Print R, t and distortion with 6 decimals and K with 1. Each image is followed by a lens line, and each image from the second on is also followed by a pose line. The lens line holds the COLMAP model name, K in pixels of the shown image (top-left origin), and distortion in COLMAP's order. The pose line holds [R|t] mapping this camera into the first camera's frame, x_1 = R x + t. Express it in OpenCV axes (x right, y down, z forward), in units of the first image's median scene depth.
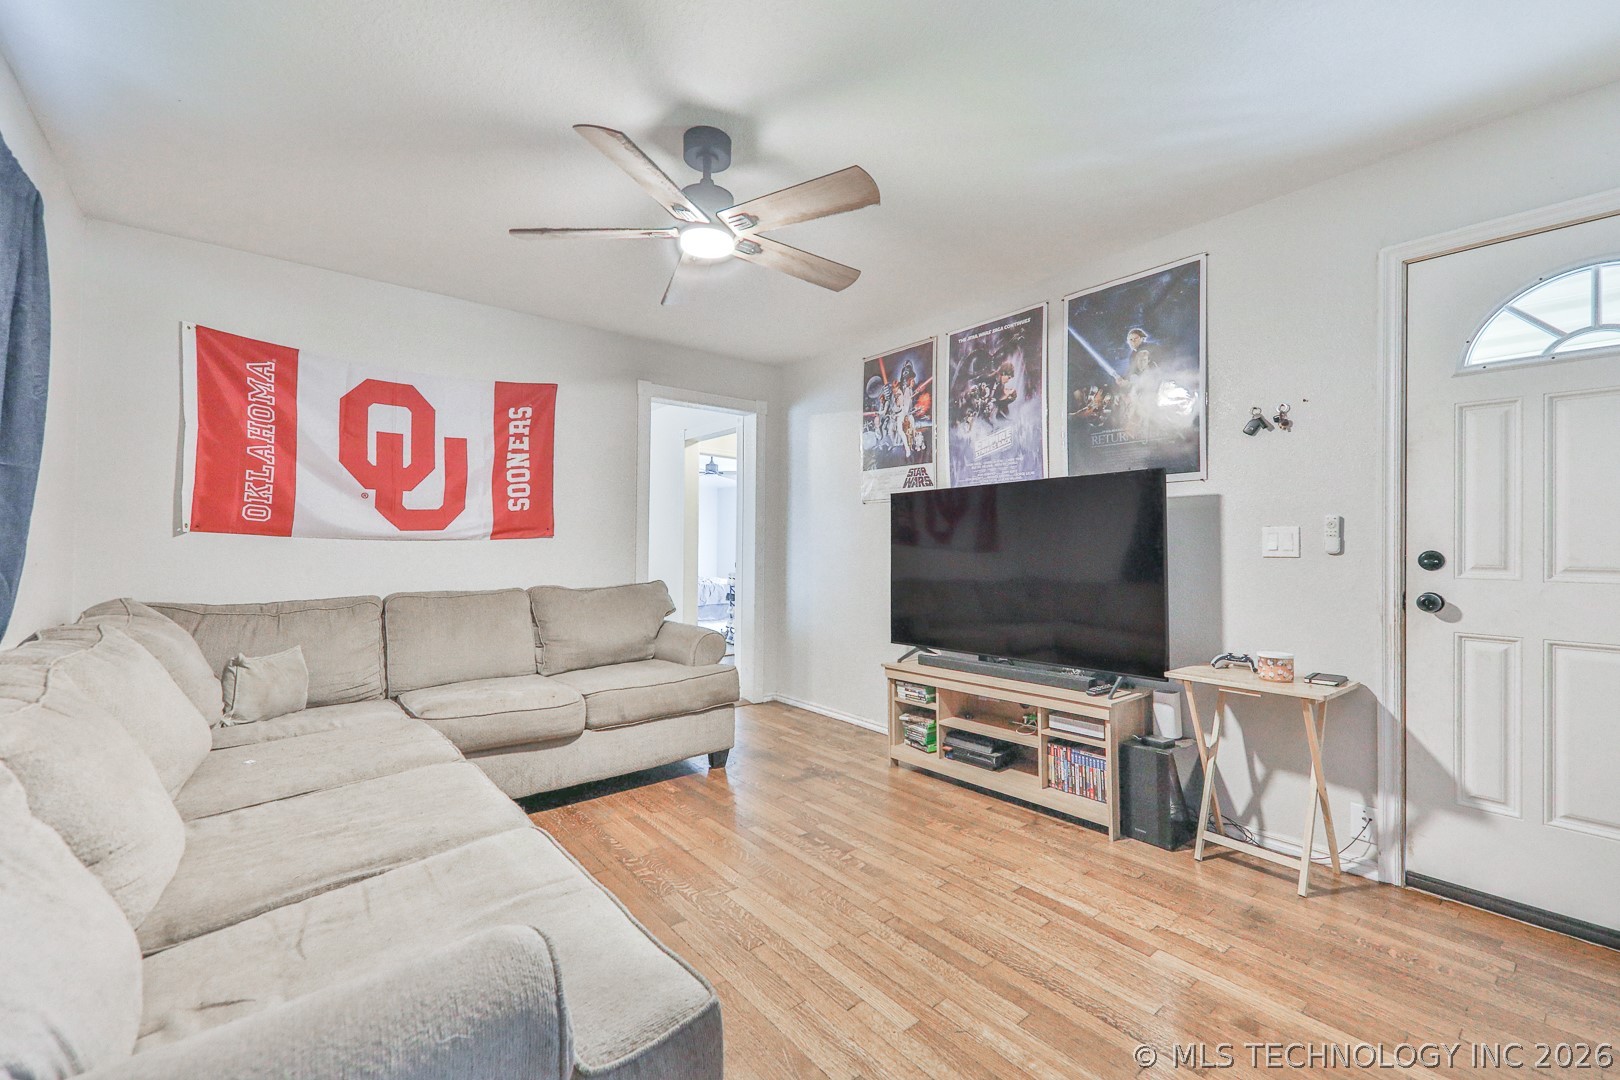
lens RADIAL K [[662.1, 0, 813.9], [0, 662.1, 544.2], [0, 0, 1]] dist [0.000931, 0.000103]
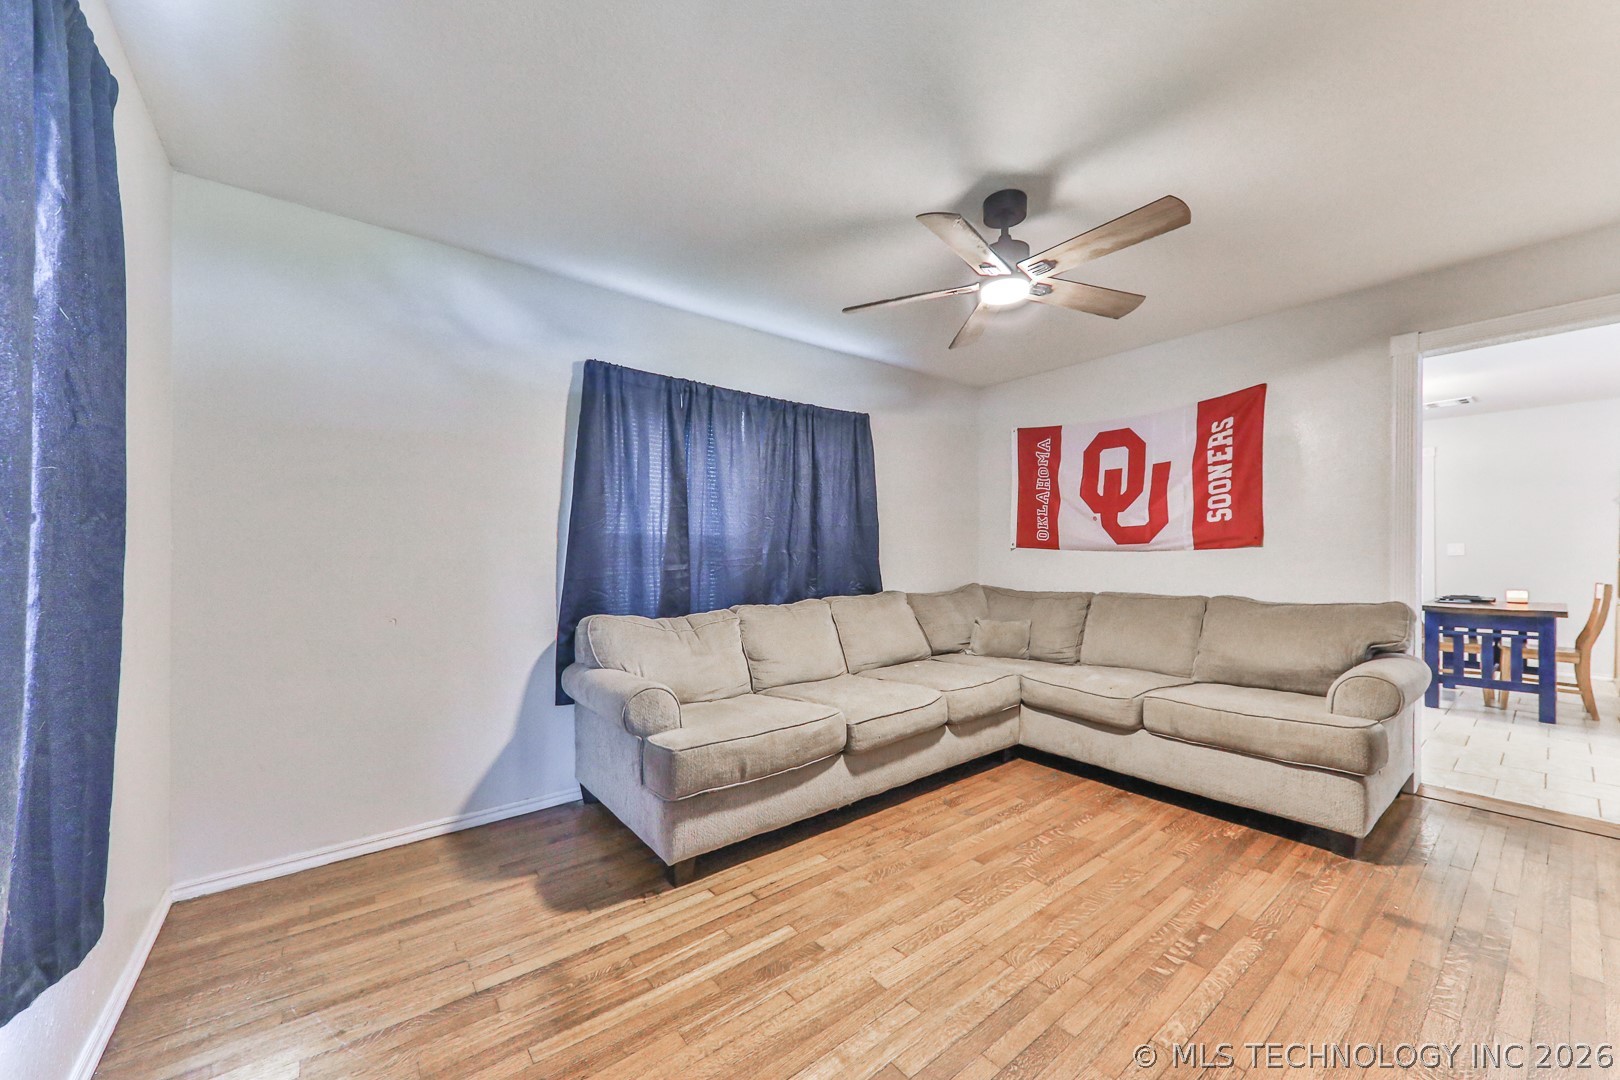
lens RADIAL K [[600.8, 0, 803.8], [0, 600.8, 554.1], [0, 0, 1]] dist [-0.002157, -0.000467]
pose [[-0.045537, -0.005228, -0.998949, 0.558276], [0.004240, 0.999976, -0.005427, 0.002836], [0.998954, -0.004482, -0.045514, 0.439109]]
